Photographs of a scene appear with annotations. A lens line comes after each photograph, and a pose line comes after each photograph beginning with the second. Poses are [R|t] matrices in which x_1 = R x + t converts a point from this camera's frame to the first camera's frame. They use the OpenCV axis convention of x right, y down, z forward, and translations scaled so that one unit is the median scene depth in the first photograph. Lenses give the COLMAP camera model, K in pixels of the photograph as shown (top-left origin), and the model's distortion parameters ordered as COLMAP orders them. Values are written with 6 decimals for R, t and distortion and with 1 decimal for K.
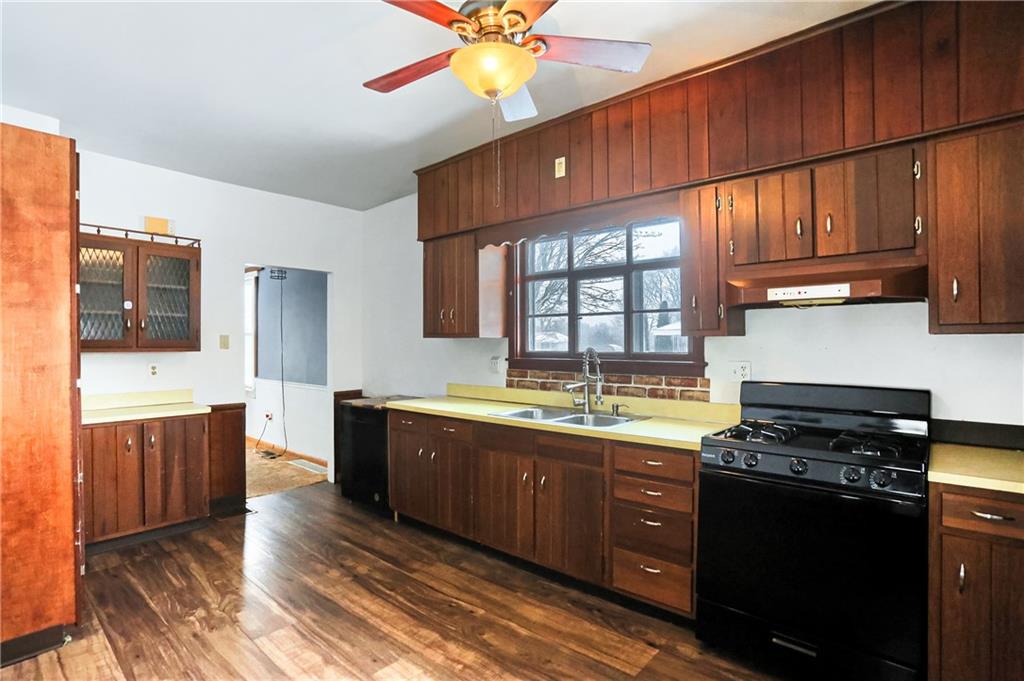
lens RADIAL K [[475.5, 0, 492.8], [0, 475.5, 344.2], [0, 0, 1]] dist [-0.042332, 0.001037]
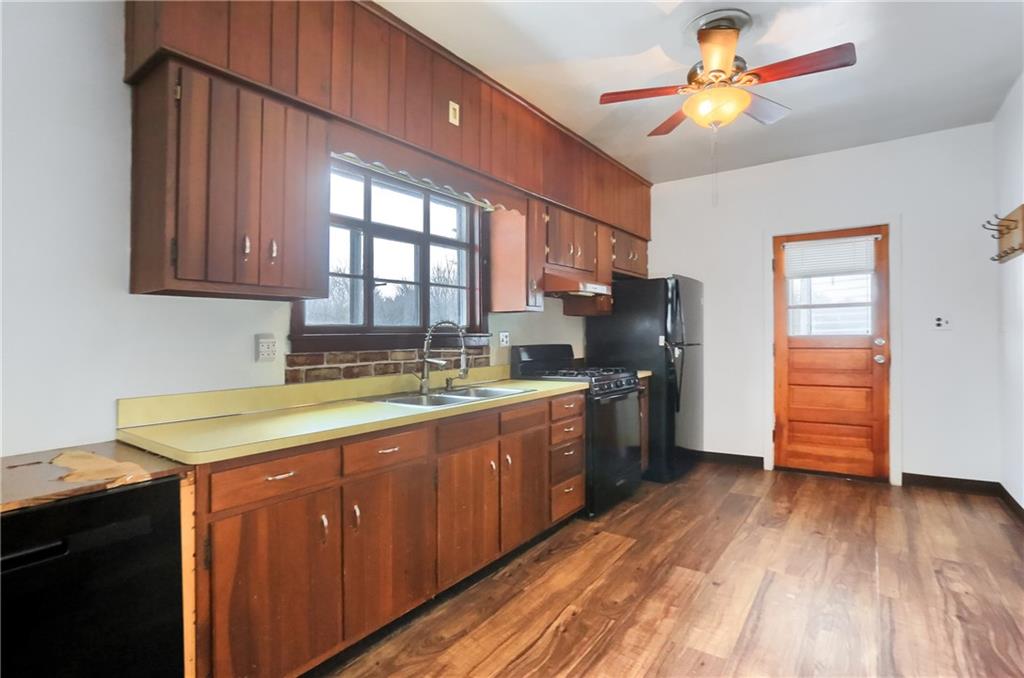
lens RADIAL K [[486.1, 0, 511.0], [0, 486.1, 334.2], [0, 0, 1]] dist [-0.033372, 0.000596]
pose [[-0.074221, 0.007279, 0.997215, -0.845381], [0.014053, 0.999882, -0.006252, 0.050383], [-0.997143, 0.013550, -0.074315, 1.070536]]
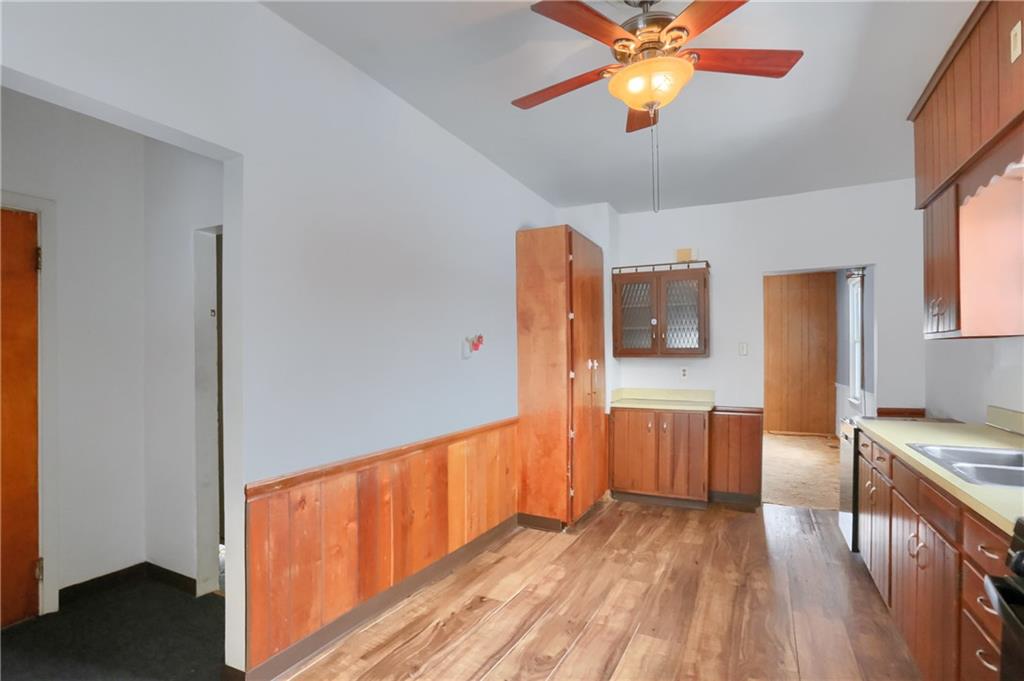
lens RADIAL K [[528.1, 0, 511.6], [0, 528.1, 354.9], [0, 0, 1]] dist [-0.052306, 0.000795]
pose [[0.264974, 0.004804, -0.964244, 0.656566], [-0.003269, 0.999986, 0.004084, 0.006131], [0.964250, 0.002070, 0.264986, 0.251161]]
